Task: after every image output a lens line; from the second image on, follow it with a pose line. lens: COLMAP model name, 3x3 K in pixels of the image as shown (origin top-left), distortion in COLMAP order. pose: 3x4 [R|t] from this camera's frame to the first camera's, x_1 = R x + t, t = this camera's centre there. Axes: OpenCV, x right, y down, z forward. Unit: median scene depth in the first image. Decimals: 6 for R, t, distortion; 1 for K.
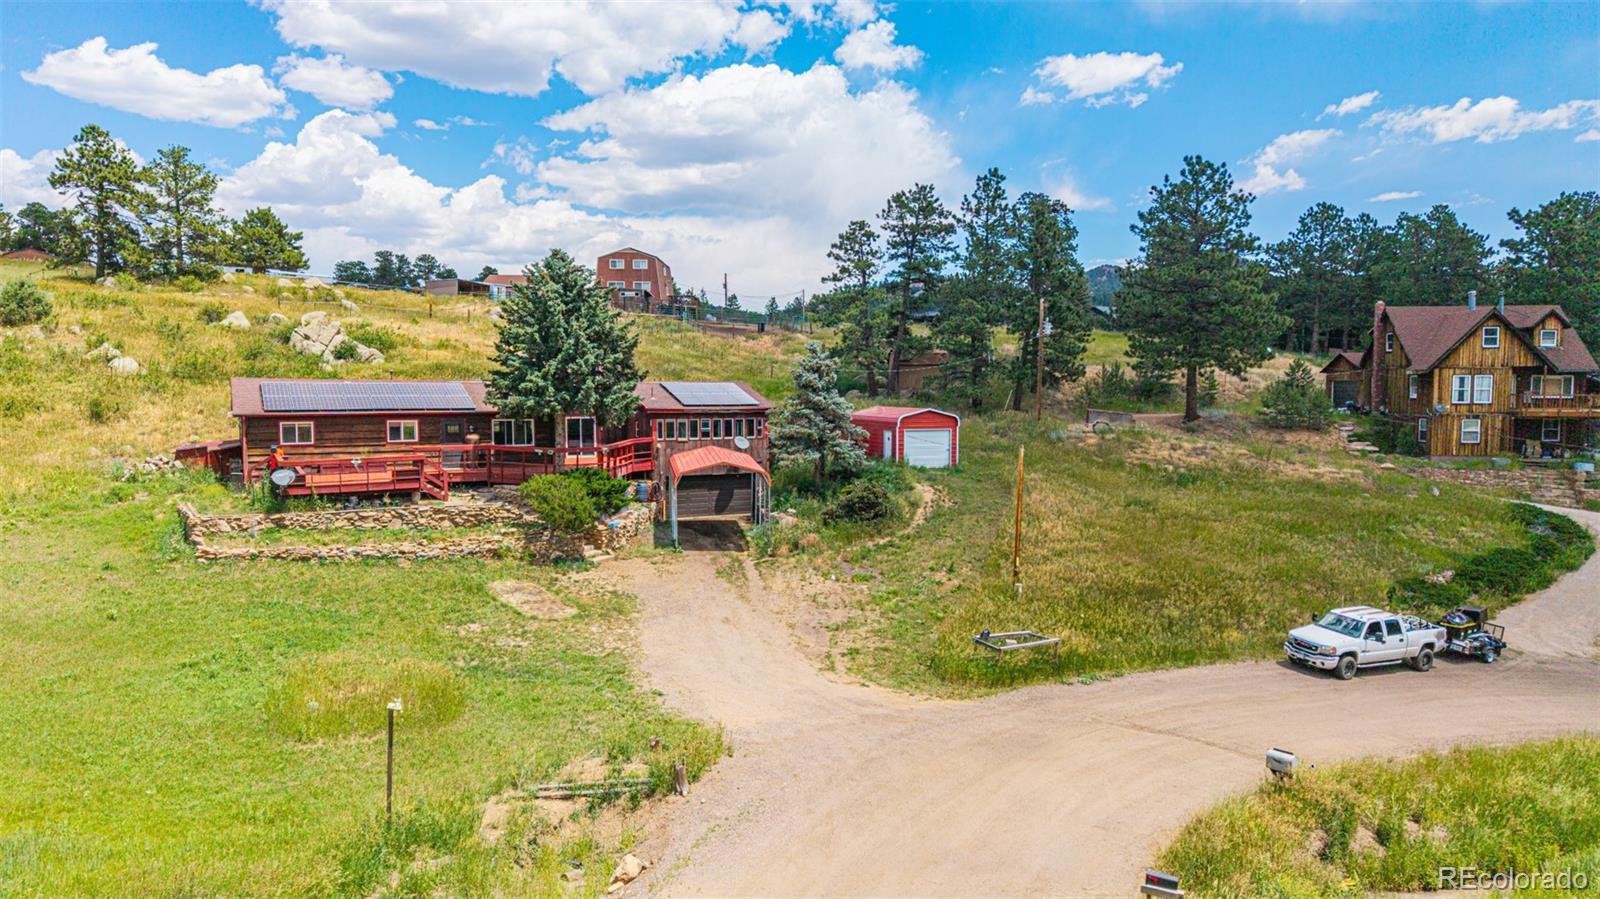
lens RADIAL K [[1068.8, 0, 799.1], [0, 1068.8, 455.9], [0, 0, 1]] dist [0.078018, -0.111016]
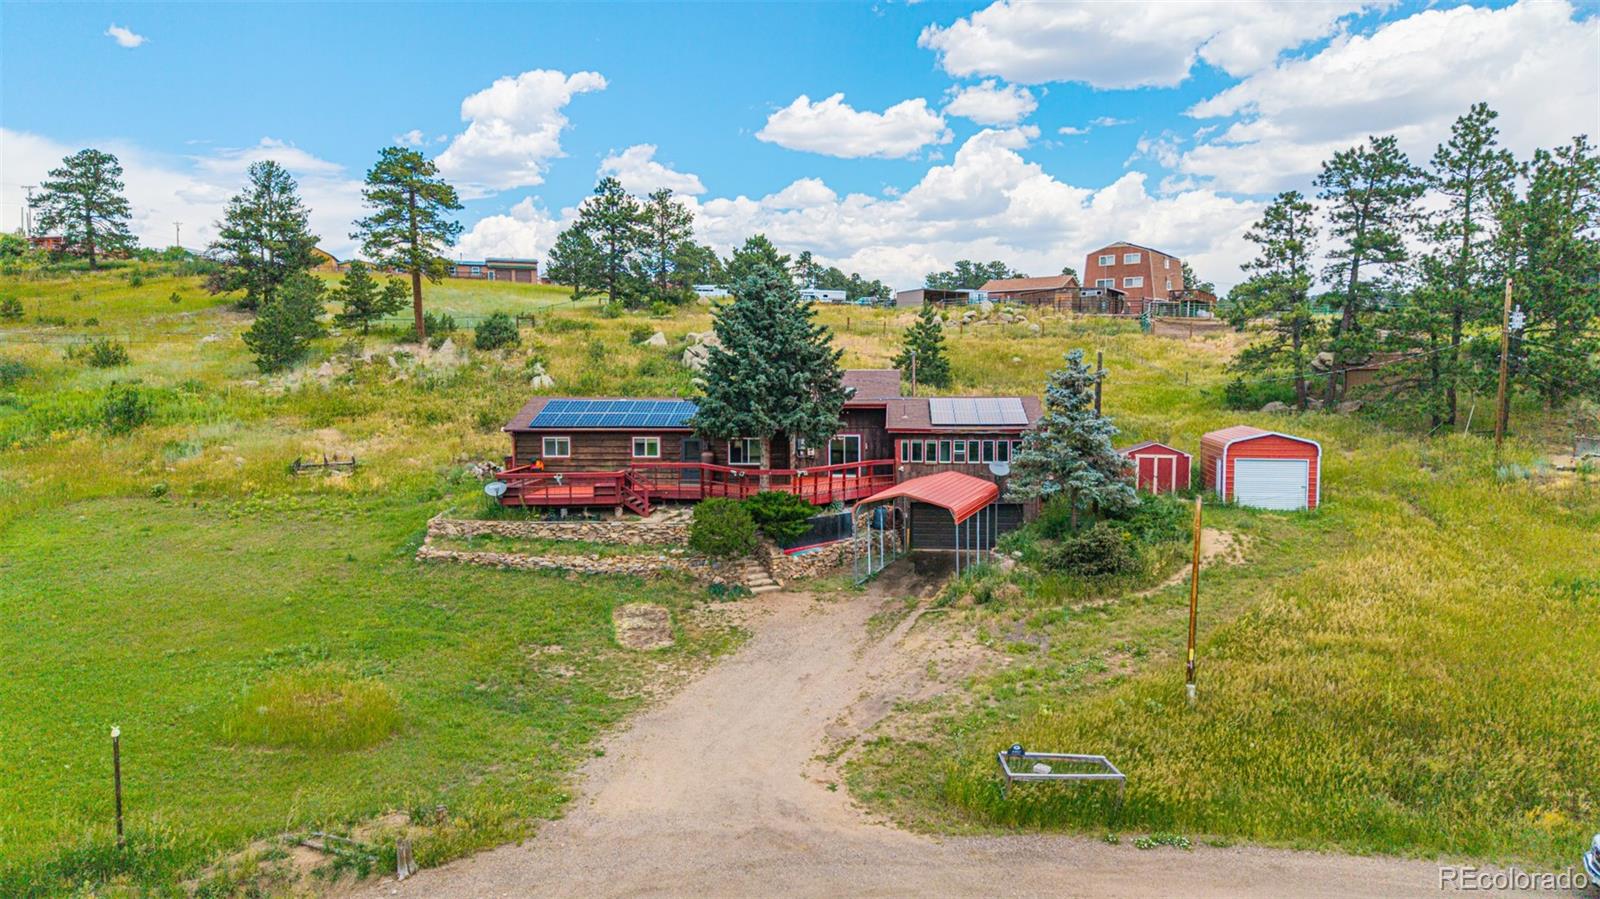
lens RADIAL K [[1064.2, 0, 802.5], [0, 1064.2, 452.2], [0, 0, 1]] dist [0.064228, -0.088607]
pose [[0.837204, 0.032119, -0.545947, 0.286327], [-0.032667, 0.999428, 0.008704, -0.027841], [0.545915, 0.010547, 0.837774, 0.183888]]
